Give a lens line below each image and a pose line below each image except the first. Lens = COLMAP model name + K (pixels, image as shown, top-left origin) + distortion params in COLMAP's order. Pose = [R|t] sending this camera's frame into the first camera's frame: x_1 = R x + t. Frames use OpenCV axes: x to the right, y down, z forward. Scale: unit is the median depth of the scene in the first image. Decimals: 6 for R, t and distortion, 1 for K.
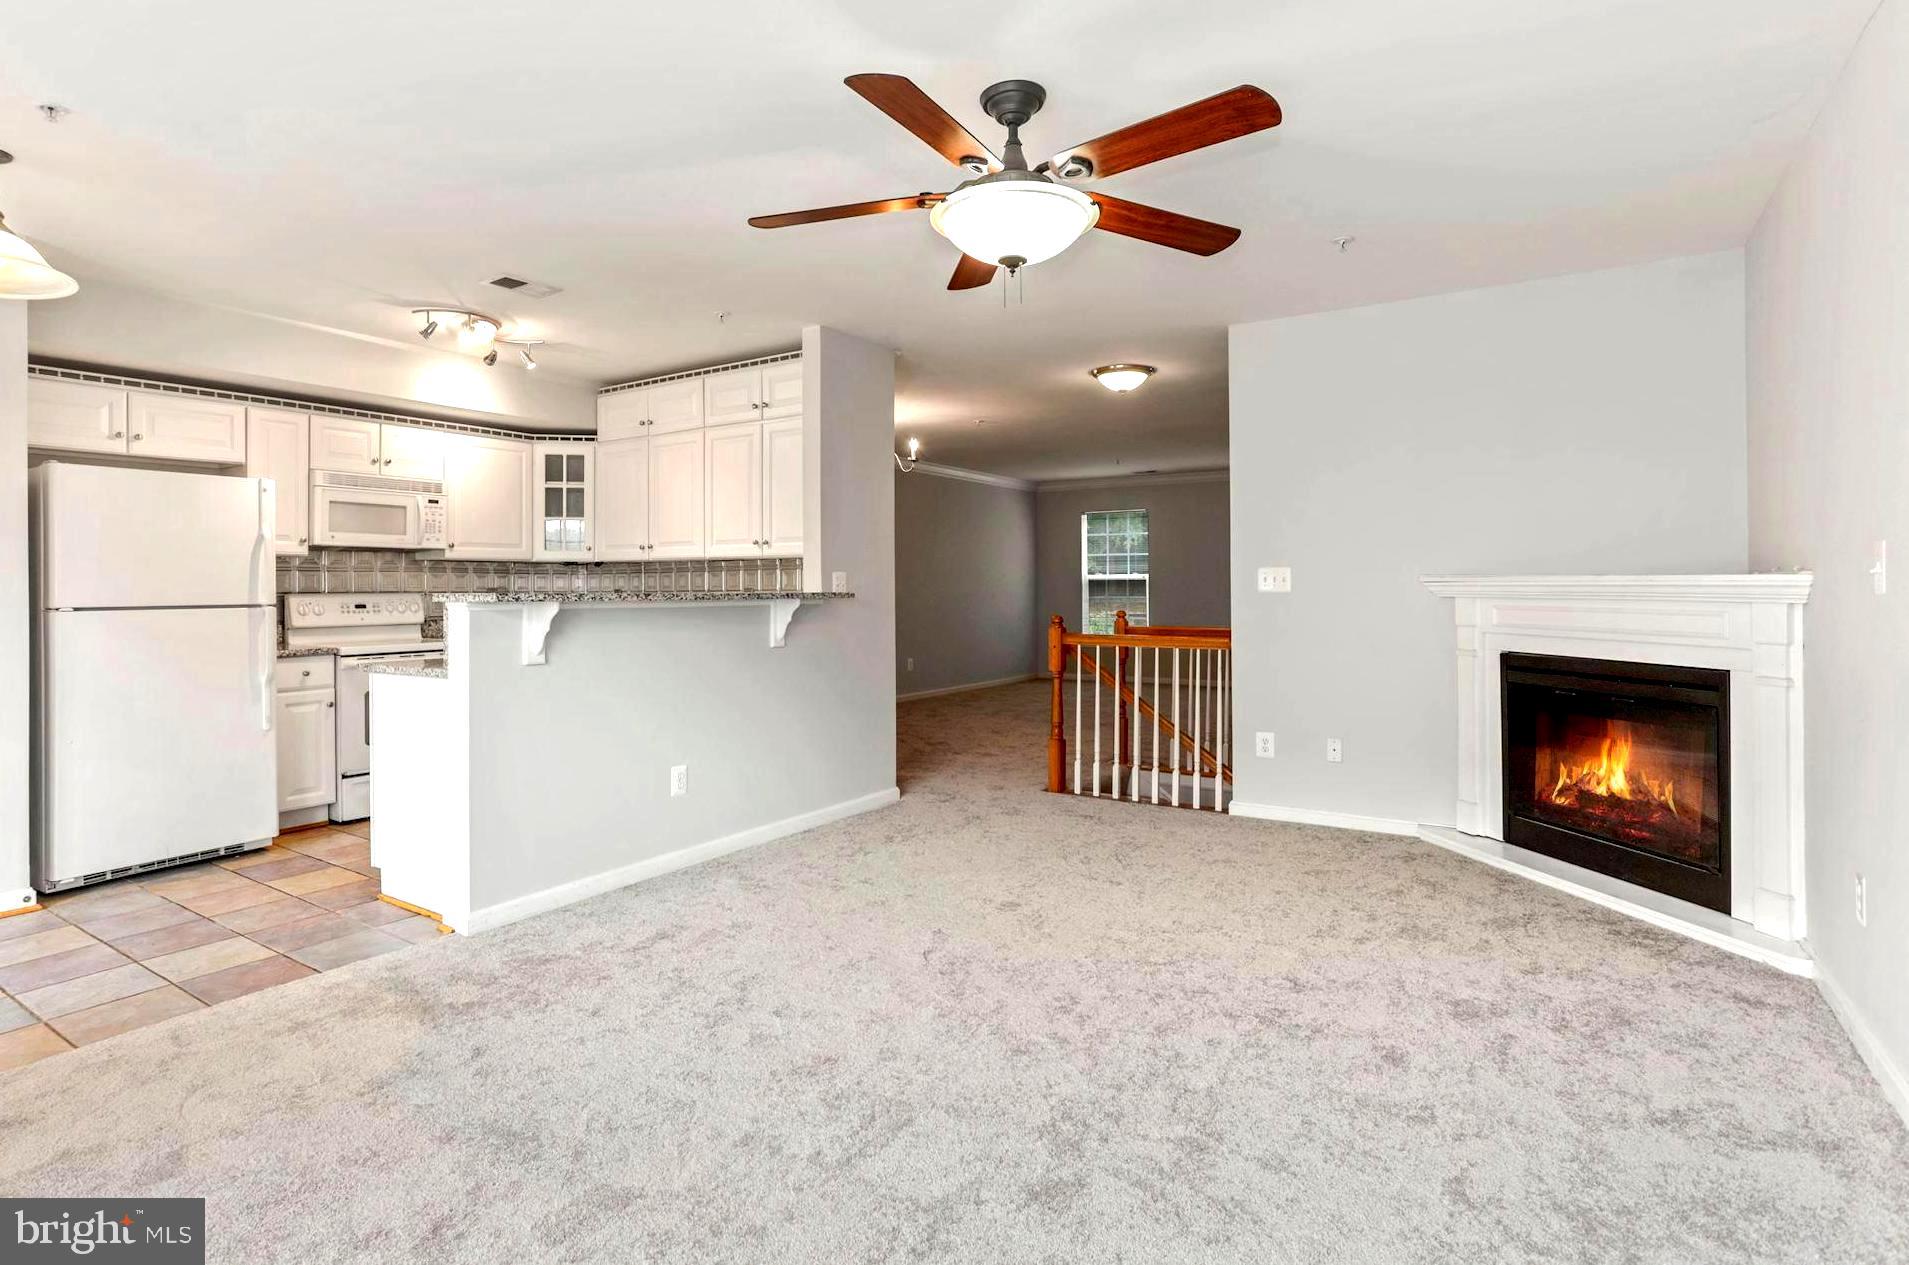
lens RADIAL K [[966.8, 0, 922.8], [0, 966.8, 605.3], [0, 0, 1]] dist [-0.056968, 0.044521]
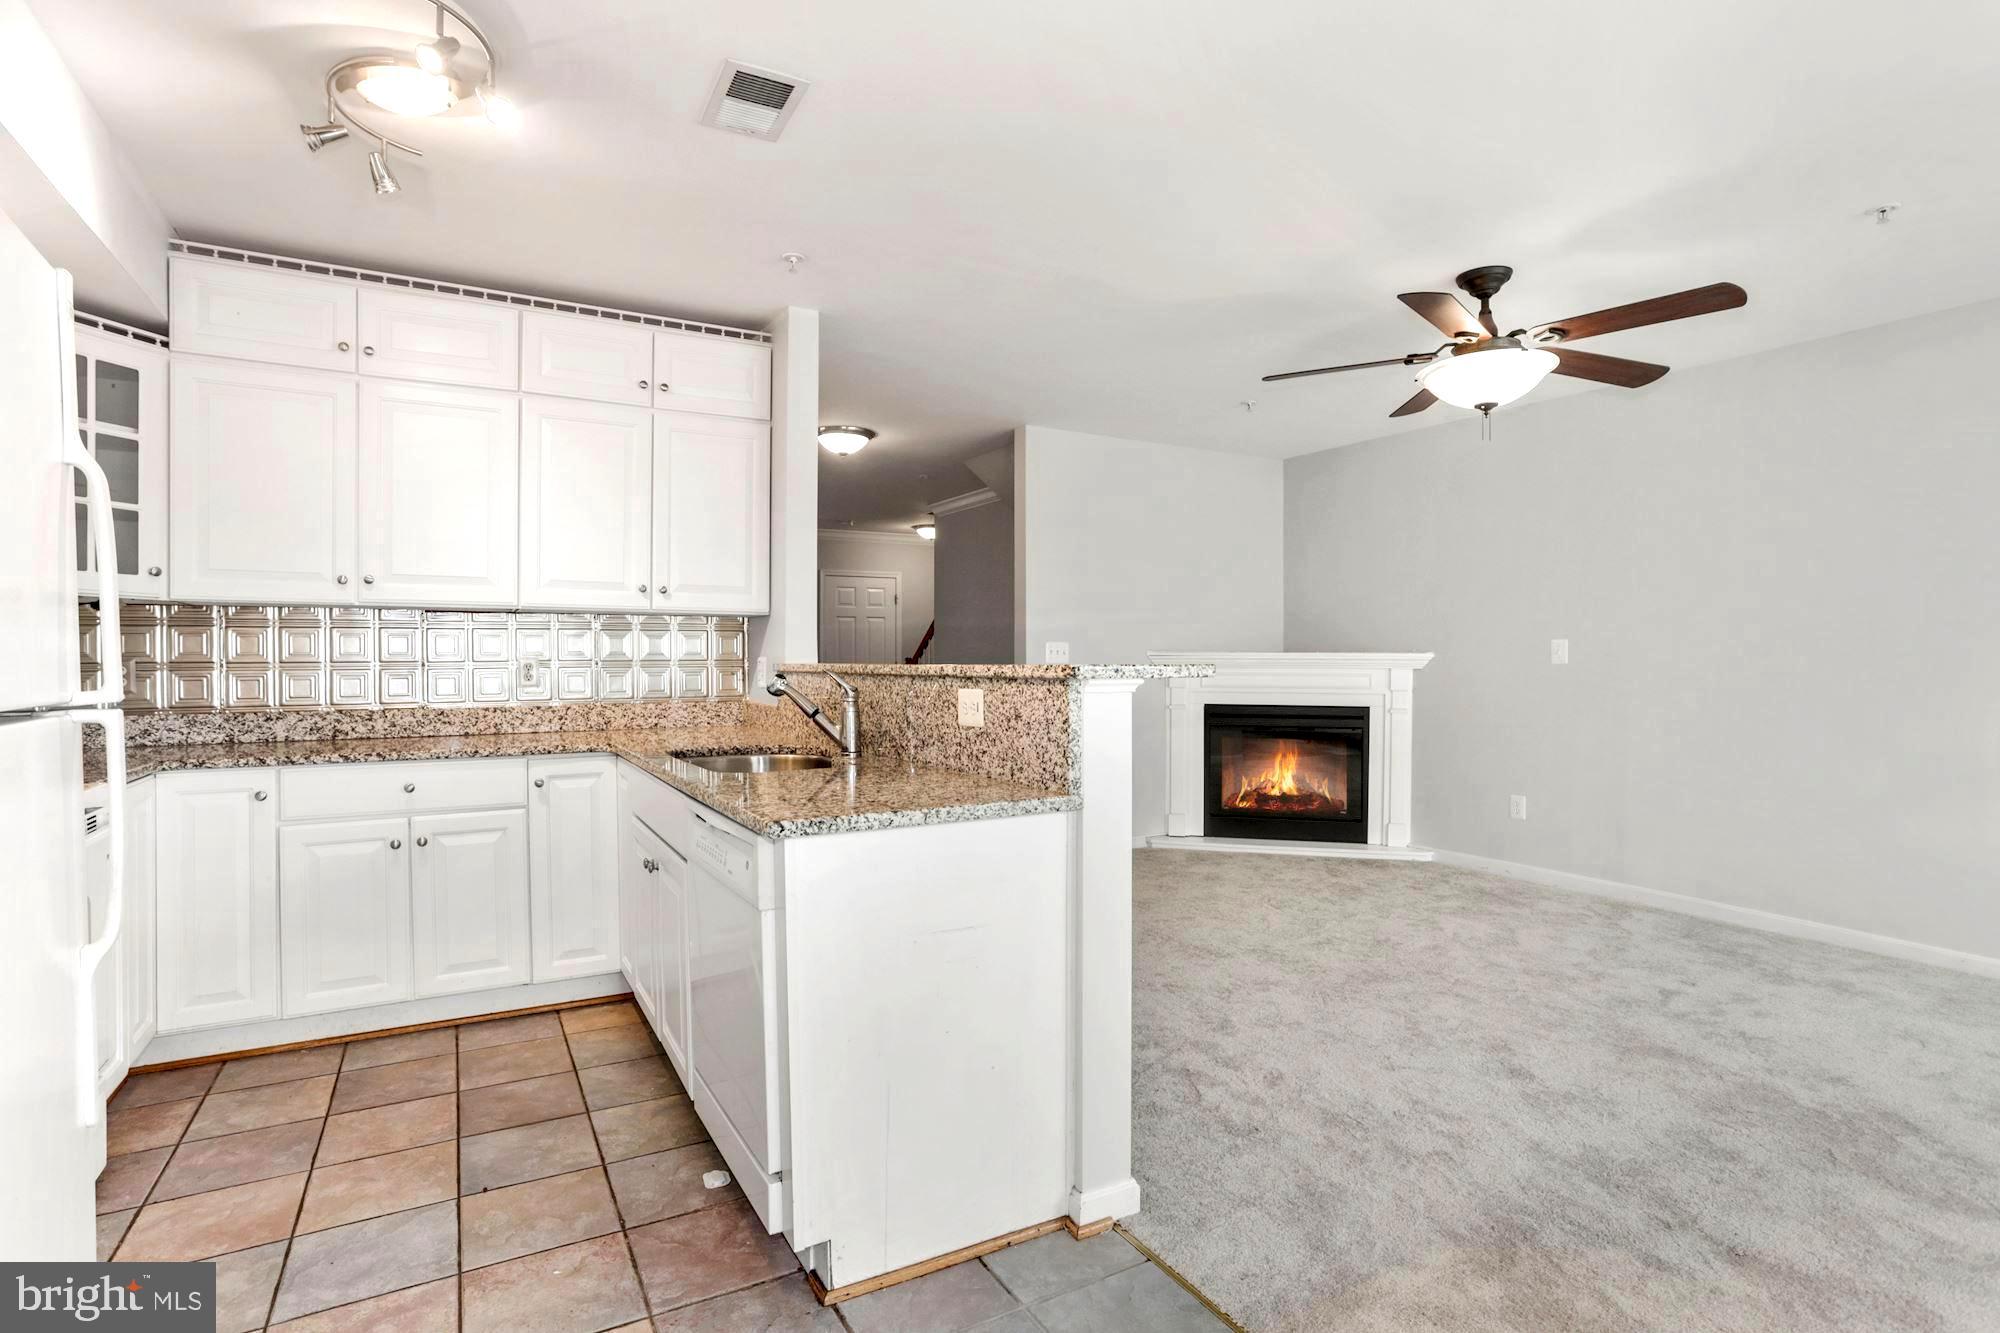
lens RADIAL K [[973.1, 0, 1000.0], [0, 973.1, 666.5], [0, 0, 1]] dist [-0.055238, 0.030798]
pose [[0.454315, -0.003523, 0.890834, -0.657681], [0.013210, 0.999909, -0.002782, -0.006487], [-0.890743, 0.013032, 0.454321, 0.480681]]
